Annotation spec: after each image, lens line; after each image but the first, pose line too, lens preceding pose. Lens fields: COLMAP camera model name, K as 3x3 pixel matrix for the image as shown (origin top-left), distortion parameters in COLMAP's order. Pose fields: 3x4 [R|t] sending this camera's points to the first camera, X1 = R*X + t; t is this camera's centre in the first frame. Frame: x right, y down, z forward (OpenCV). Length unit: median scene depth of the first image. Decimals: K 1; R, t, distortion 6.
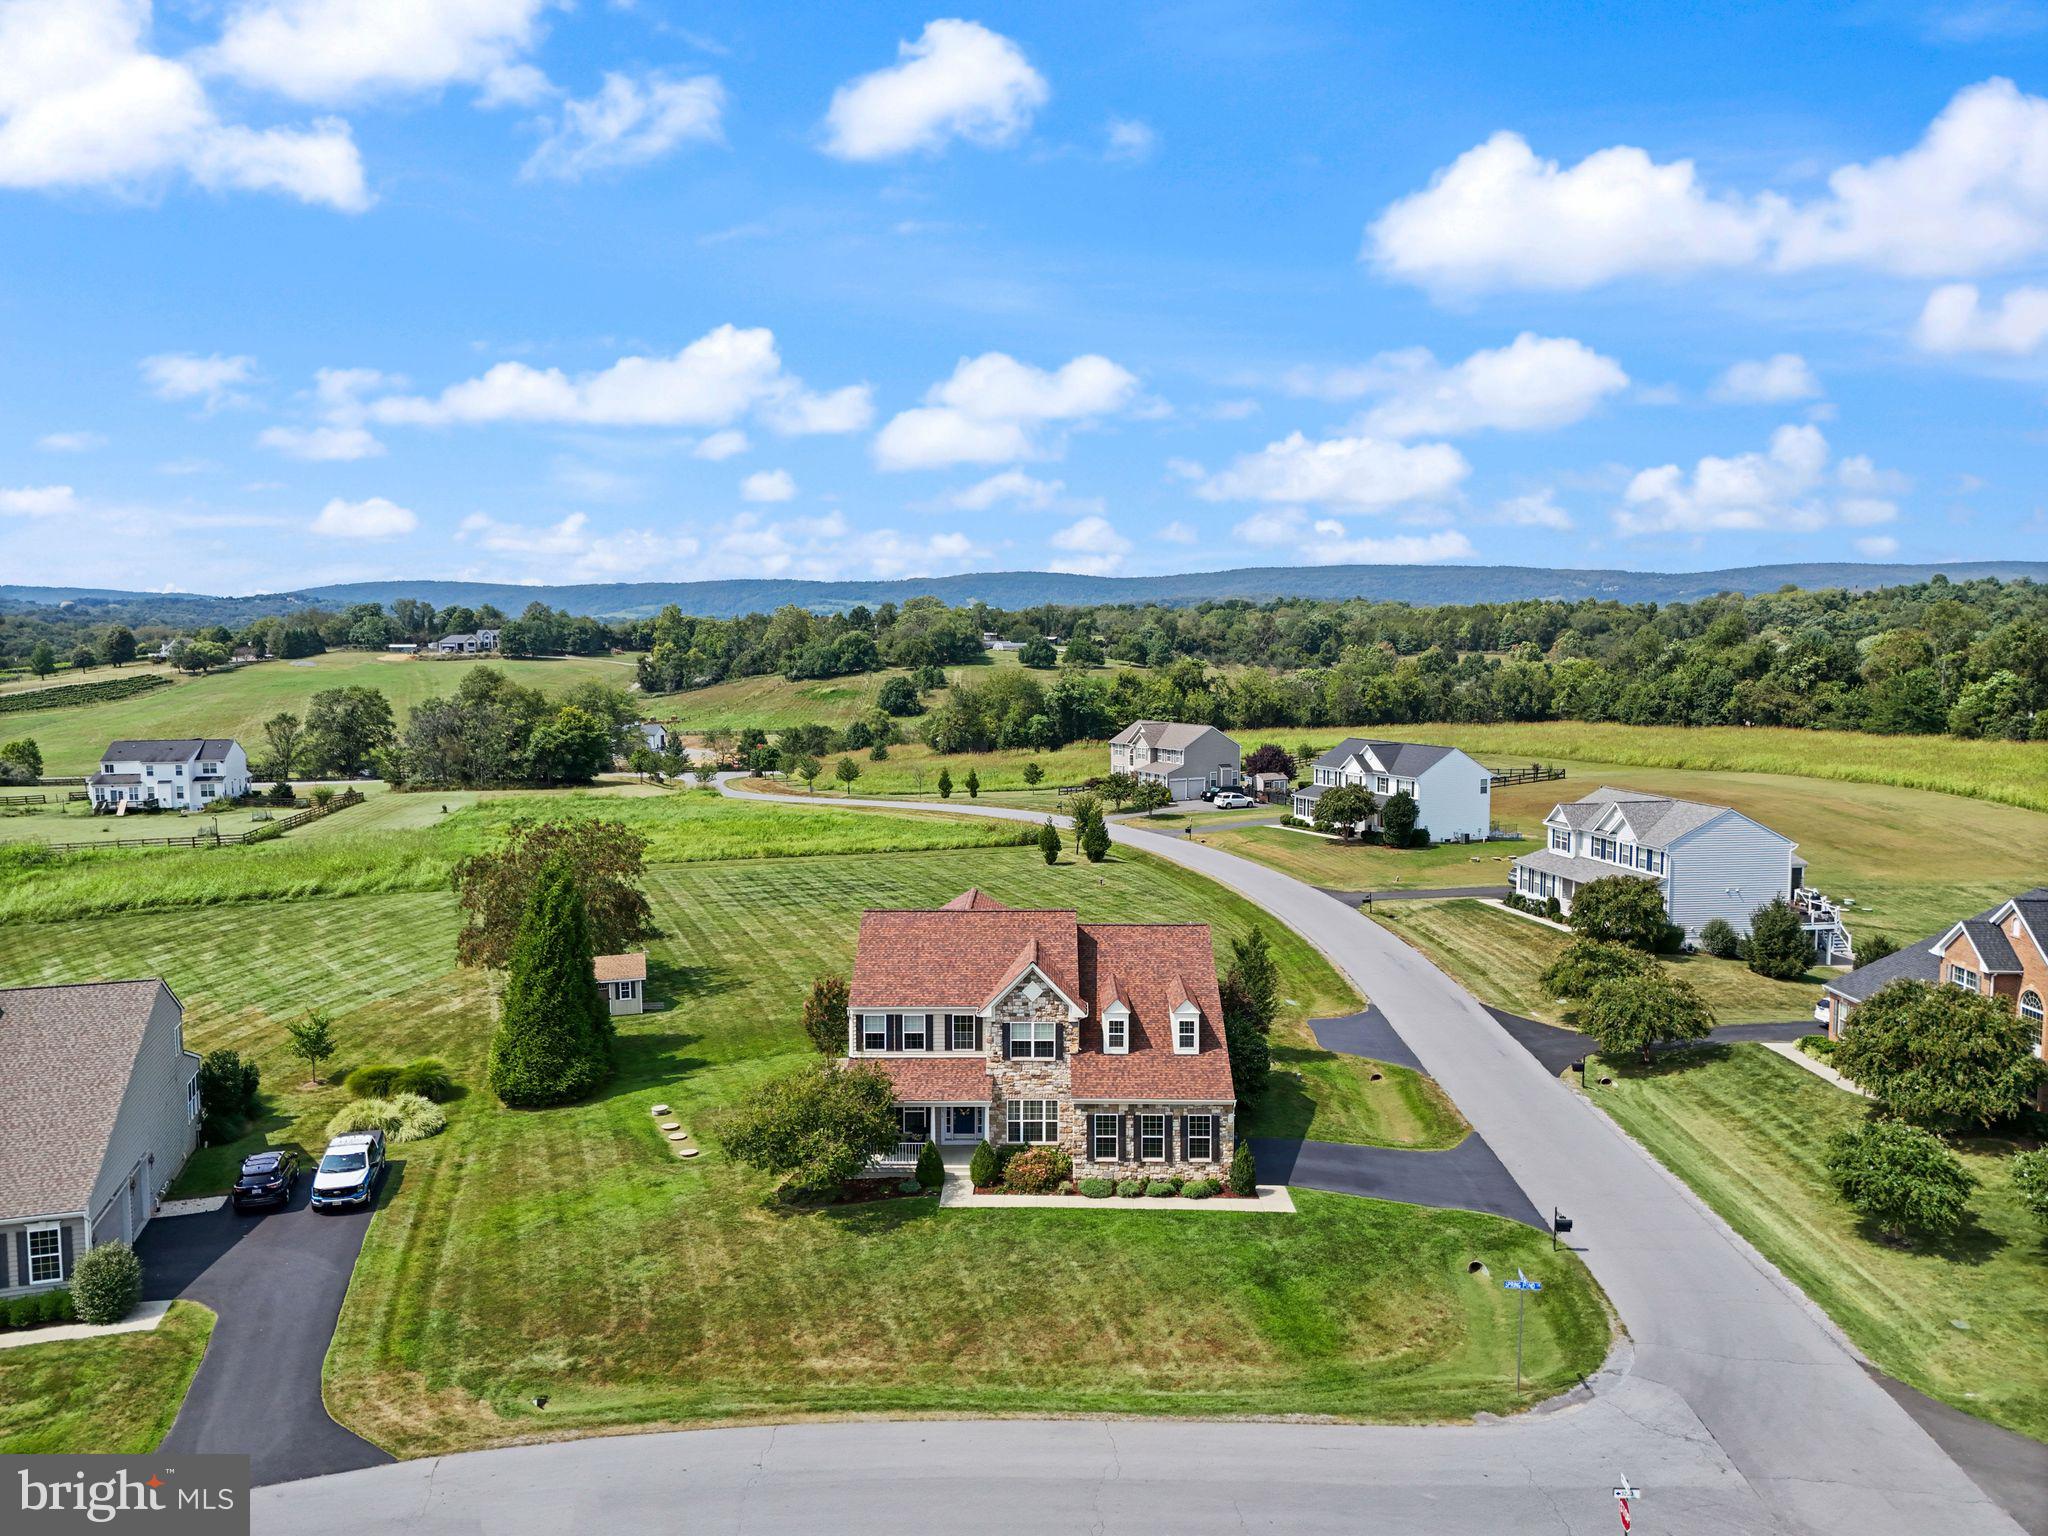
lens RADIAL K [[1510.9, 0, 1022.6], [0, 1510.9, 779.9], [0, 0, 1]] dist [0.094164, -0.103613]
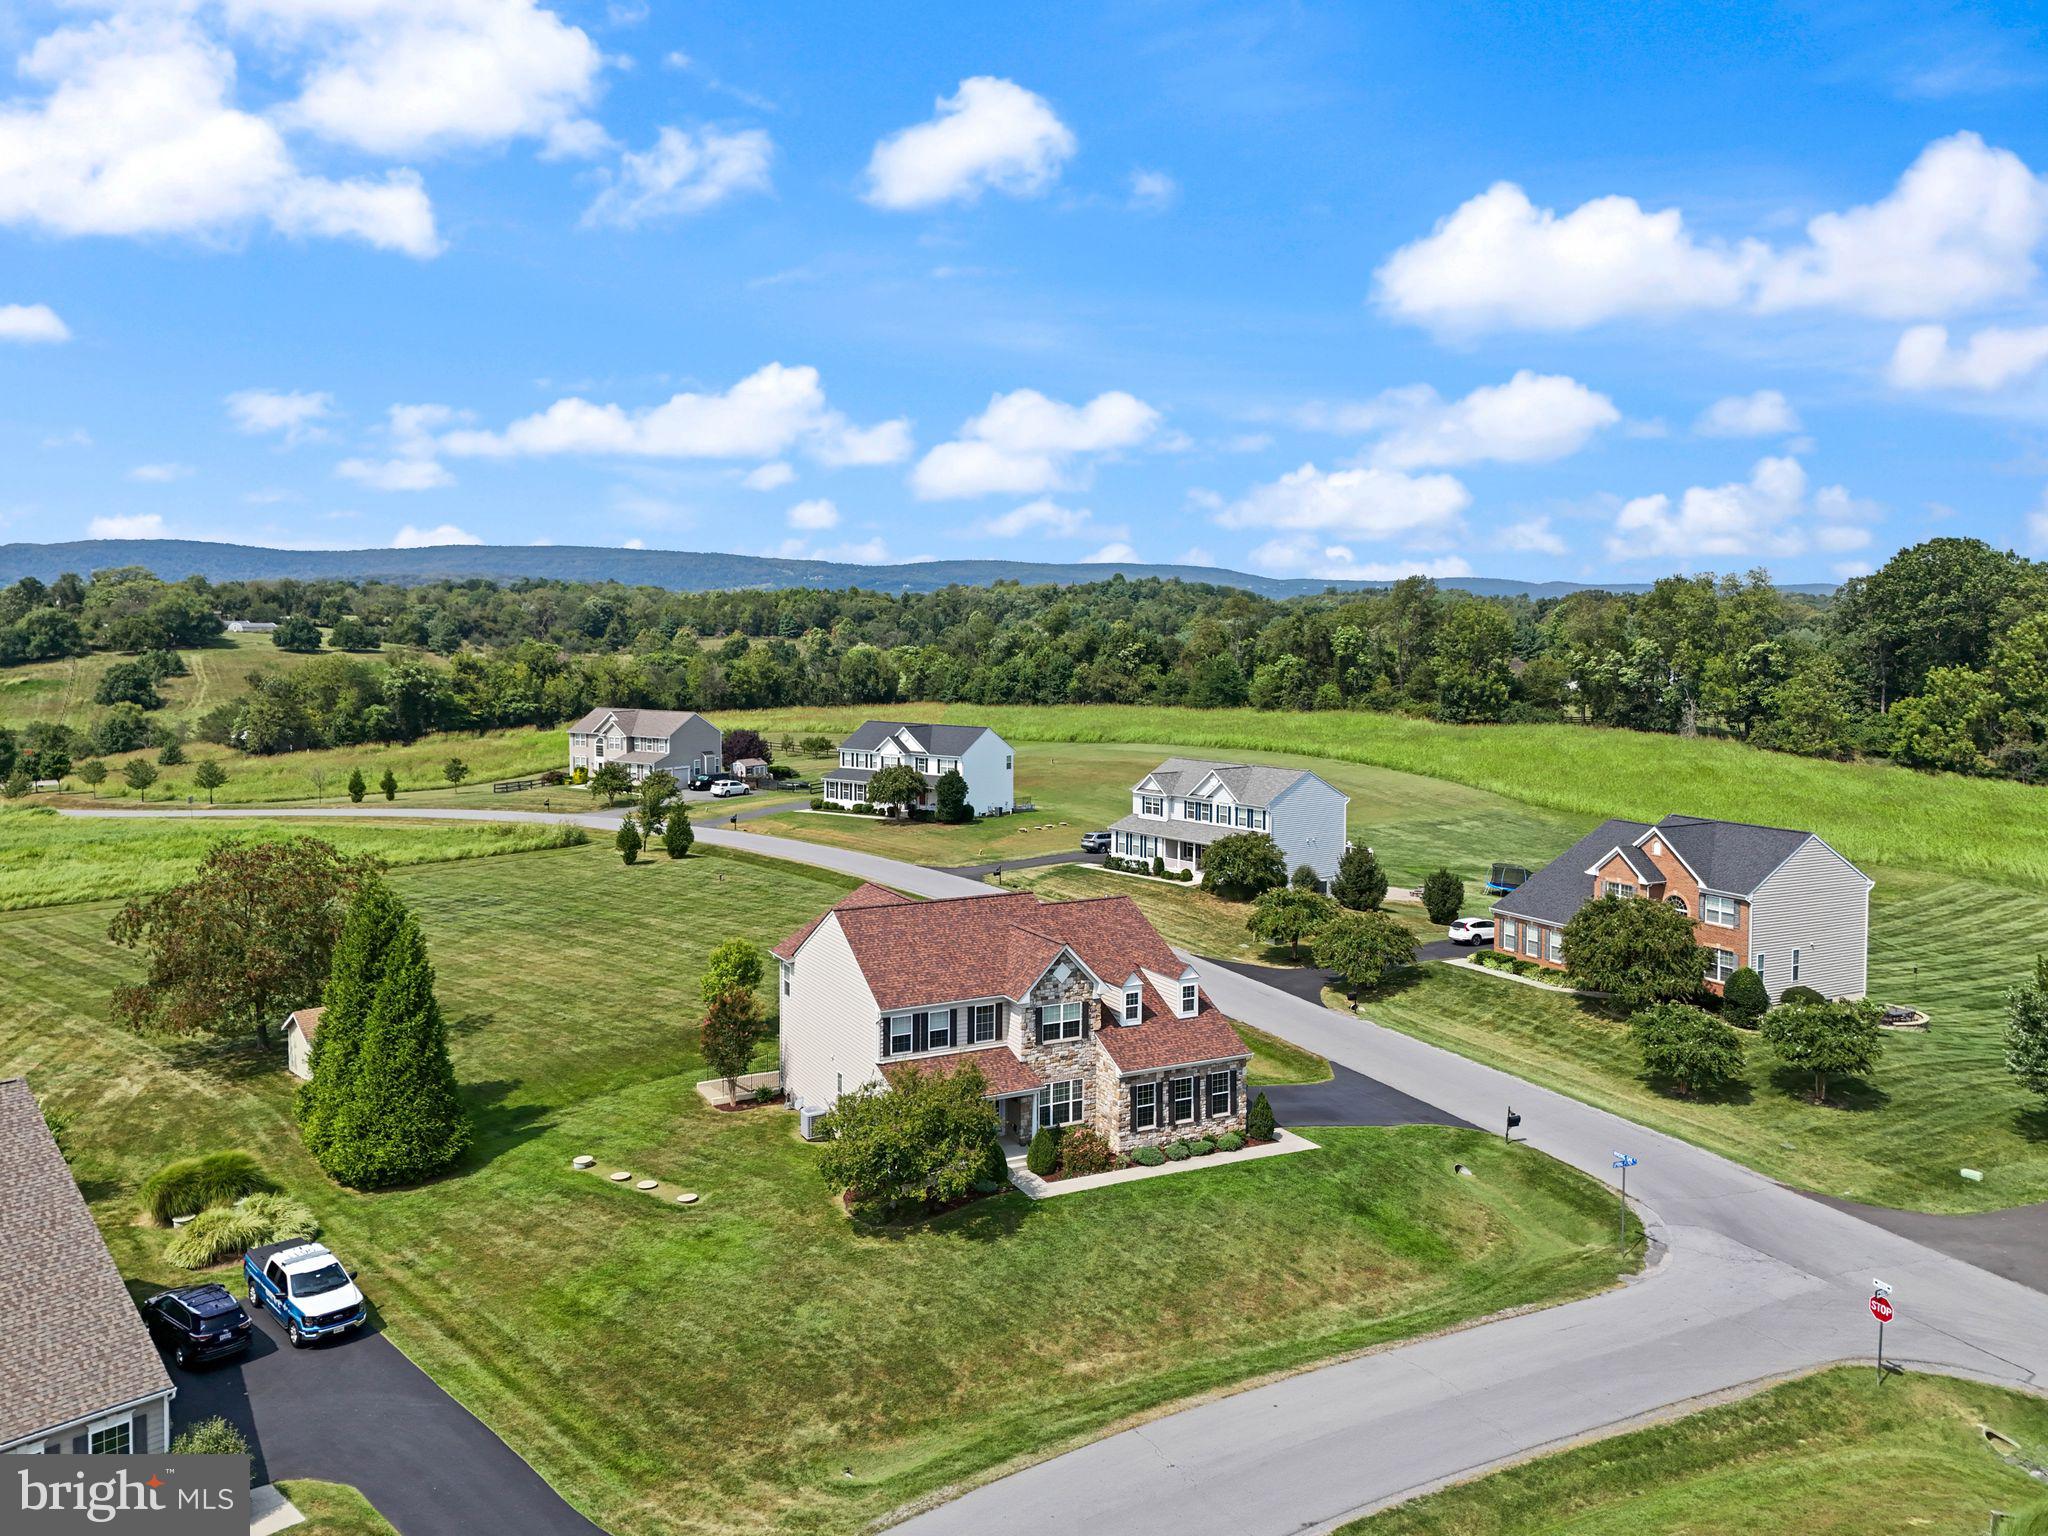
lens RADIAL K [[1533.1, 0, 1025.6], [0, 1533.1, 733.2], [0, 0, 1]] dist [0.096311, -0.109244]
pose [[0.875941, -0.028583, 0.481571, -0.422952], [0.038854, 0.999180, -0.011369, -0.007251], [-0.480851, 0.028670, 0.876333, 0.095484]]
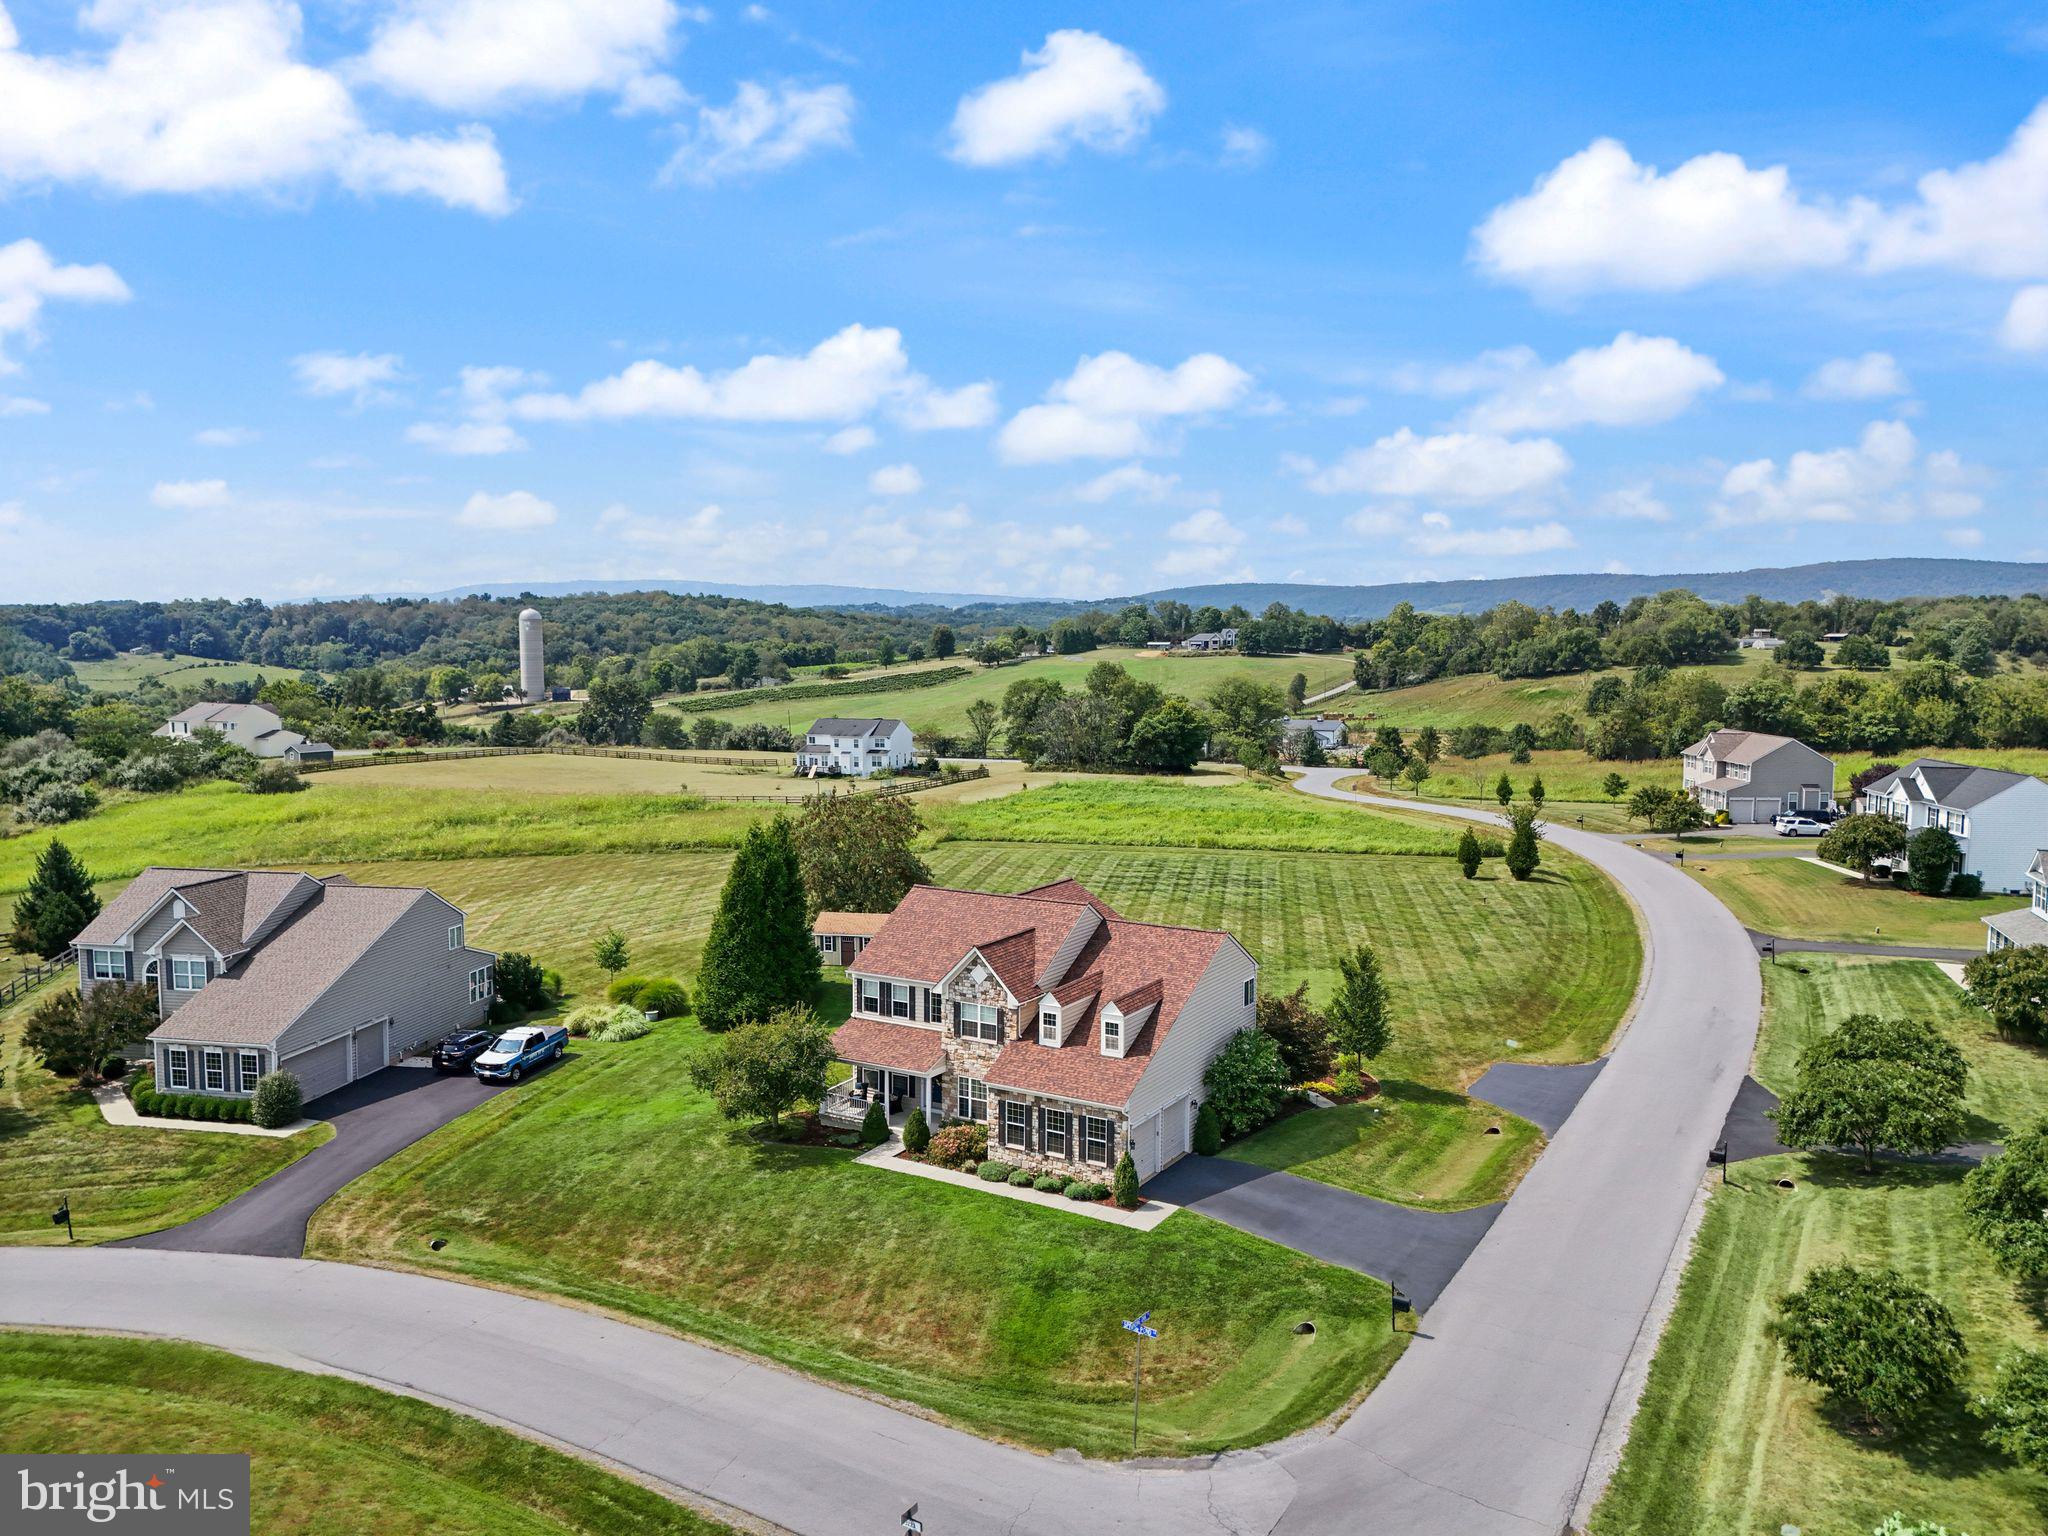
lens RADIAL K [[1496.9, 0, 1024.0], [0, 1496.9, 768.0], [0, 0, 1]] dist [0.093313, -0.102137]
pose [[0.867605, 0.048224, -0.494910, 0.450979], [-0.050979, 0.998668, 0.007941, -0.009422], [0.494634, 0.018340, 0.868908, 0.101840]]
